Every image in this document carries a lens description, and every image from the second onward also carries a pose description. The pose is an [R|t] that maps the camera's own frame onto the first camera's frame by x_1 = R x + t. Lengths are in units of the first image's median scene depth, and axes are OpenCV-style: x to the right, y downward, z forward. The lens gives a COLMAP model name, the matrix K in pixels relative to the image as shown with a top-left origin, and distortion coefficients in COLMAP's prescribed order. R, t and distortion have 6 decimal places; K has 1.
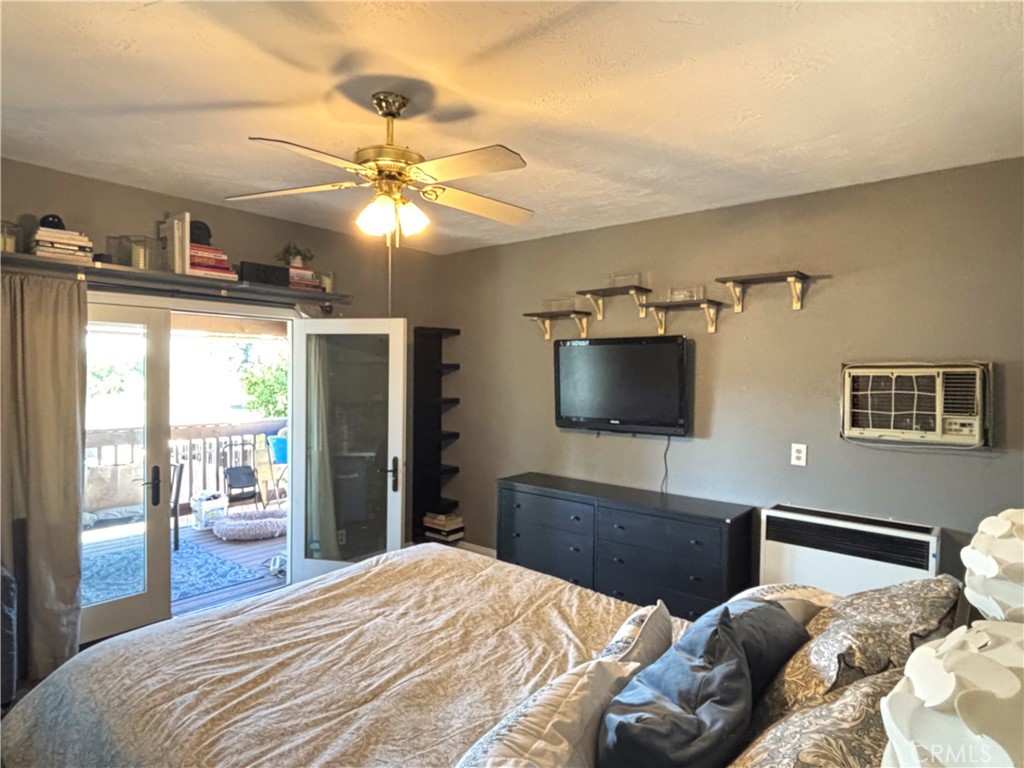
lens RADIAL K [[593.7, 0, 510.3], [0, 593.7, 383.6], [0, 0, 1]] dist [-0.000622, -0.004689]
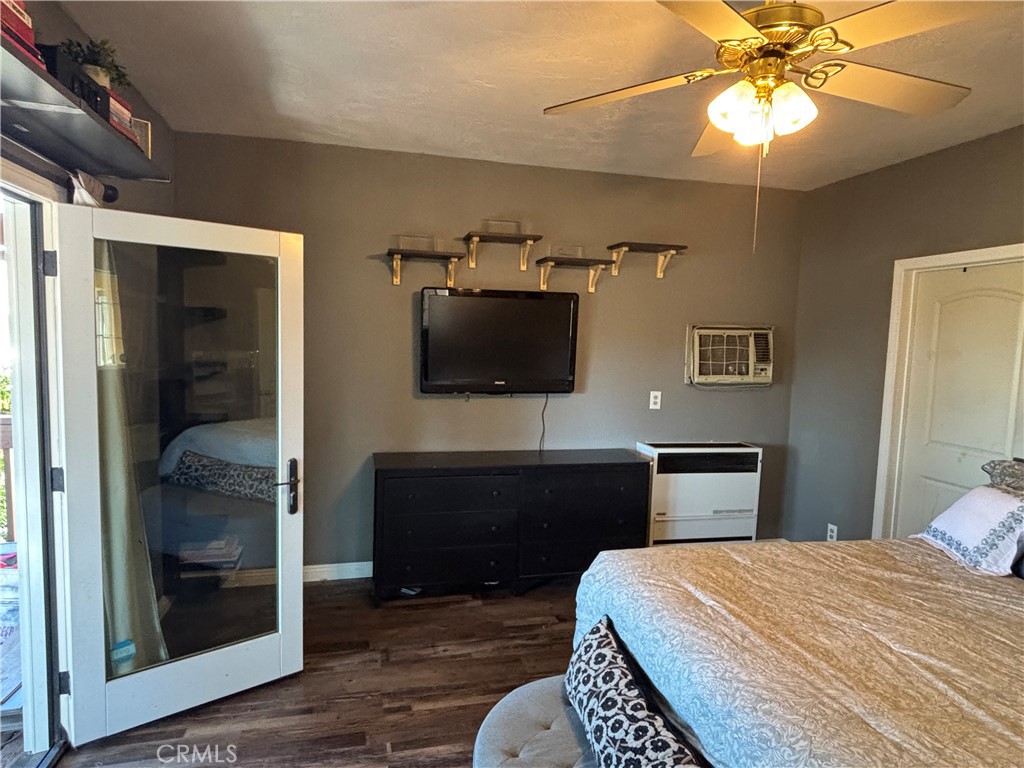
lens RADIAL K [[593.7, 0, 506.6], [0, 593.7, 384.9], [0, 0, 1]] dist [-0.000622, -0.004689]
pose [[0.600787, -0.061894, 0.797010, -0.763031], [-0.003394, 0.996792, 0.079967, -0.007191], [-0.799402, -0.050748, 0.598649, 0.619642]]
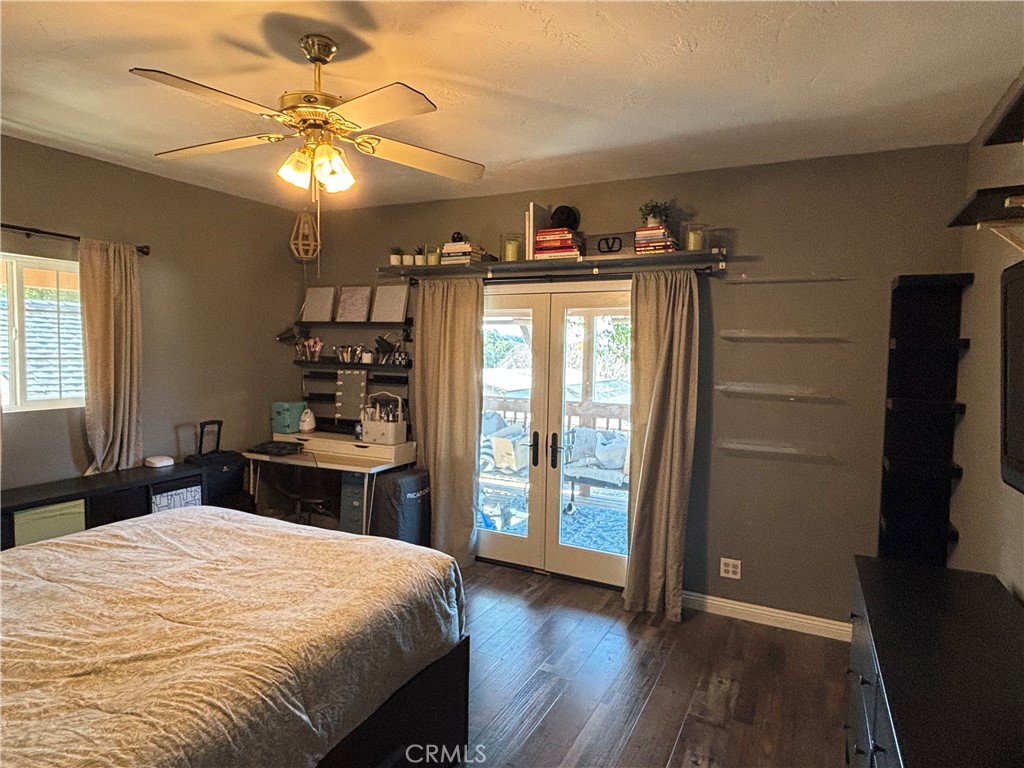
lens RADIAL K [[593.7, 0, 507.1], [0, 593.7, 391.4], [0, 0, 1]] dist [-0.000622, -0.004689]
pose [[0.205444, 0.059020, -0.976888, 0.616684], [-0.042141, 0.997788, 0.051420, 0.003860], [0.977761, 0.030603, 0.207477, 0.859254]]
